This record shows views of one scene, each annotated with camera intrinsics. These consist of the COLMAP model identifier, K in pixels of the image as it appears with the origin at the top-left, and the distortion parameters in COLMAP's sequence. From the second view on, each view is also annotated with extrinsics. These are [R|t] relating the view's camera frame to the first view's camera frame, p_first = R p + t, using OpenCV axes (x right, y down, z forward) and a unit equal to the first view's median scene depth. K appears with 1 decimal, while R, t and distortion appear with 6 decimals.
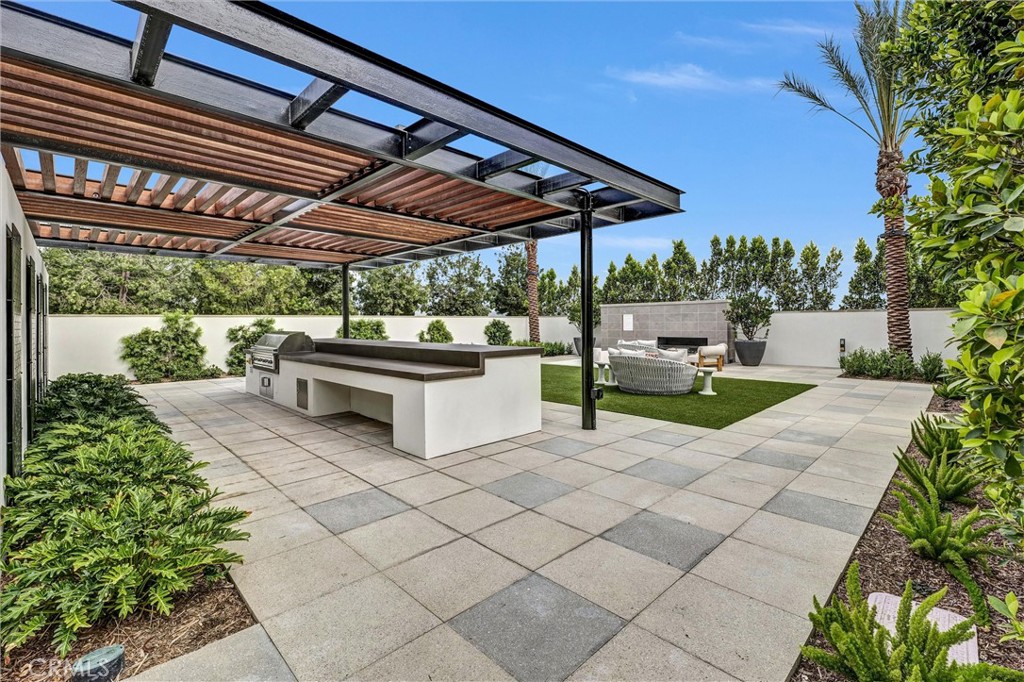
lens RADIAL K [[455.5, 0, 514.0], [0, 455.5, 316.1], [0, 0, 1]] dist [-0.000853, -0.000112]
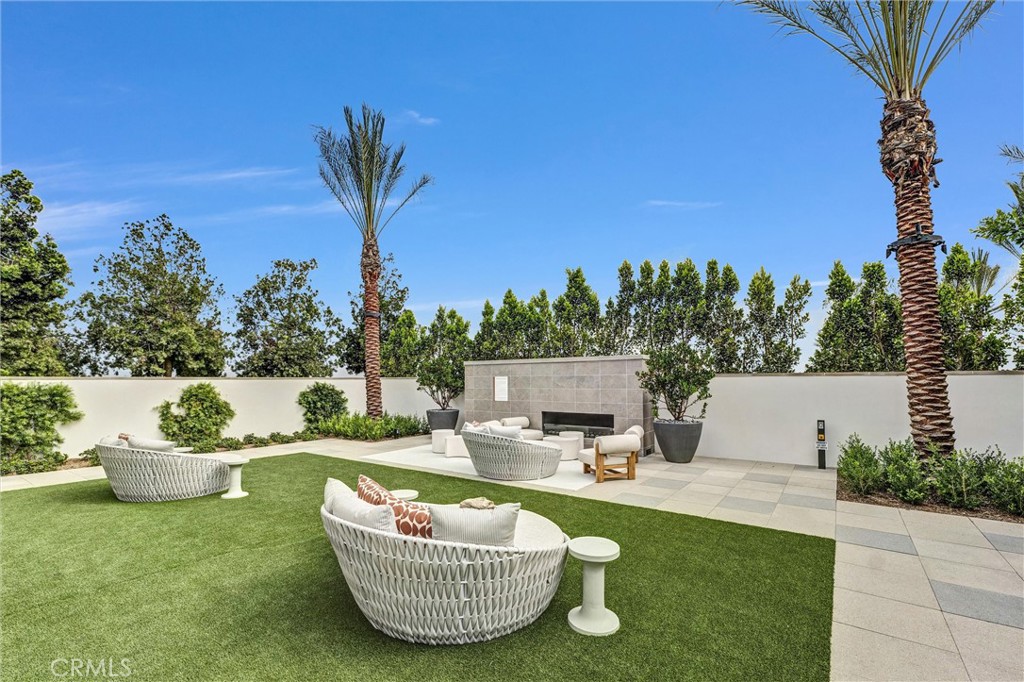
lens RADIAL K [[448.5, 0, 511.3], [0, 448.5, 356.4], [0, 0, 1]] dist [-0.000760, -0.000358]
pose [[0.987683, 0.012523, 0.155965, 0.181356], [-0.006066, 0.999107, -0.041807, -0.006646], [-0.156349, 0.040346, 0.986877, 0.392653]]
